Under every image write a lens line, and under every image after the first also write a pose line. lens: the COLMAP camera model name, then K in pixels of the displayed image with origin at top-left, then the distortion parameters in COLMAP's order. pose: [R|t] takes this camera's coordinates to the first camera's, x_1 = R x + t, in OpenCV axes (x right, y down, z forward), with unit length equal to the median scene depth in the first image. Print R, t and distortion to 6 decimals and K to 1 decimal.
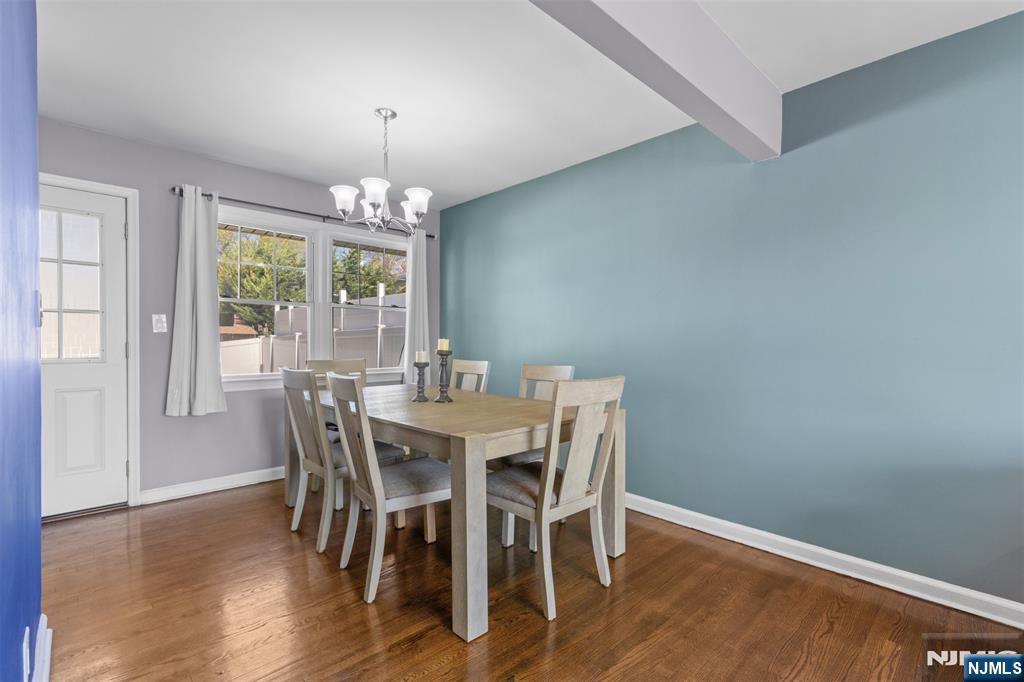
lens RADIAL K [[464.3, 0, 513.2], [0, 464.3, 346.6], [0, 0, 1]] dist [0.010993, -0.002170]
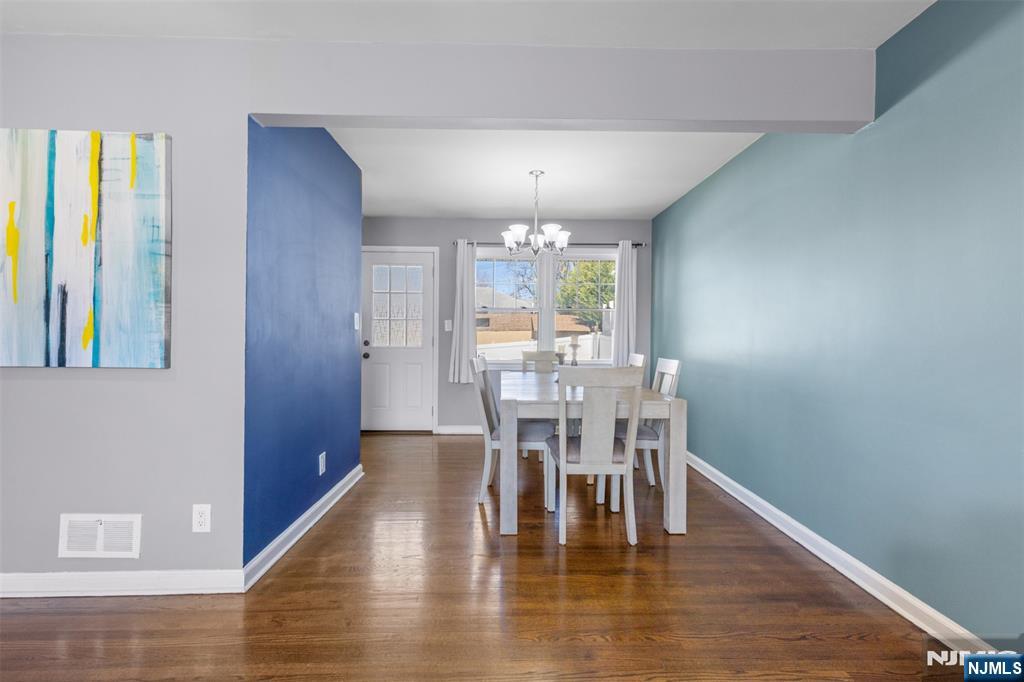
lens RADIAL K [[464.3, 0, 511.5], [0, 464.3, 338.8], [0, 0, 1]] dist [0.010993, -0.002170]
pose [[0.737093, 0.006813, -0.675756, 0.586473], [-0.013469, 0.999899, -0.004611, 0.001977], [0.675657, 0.012500, 0.737111, -0.063835]]
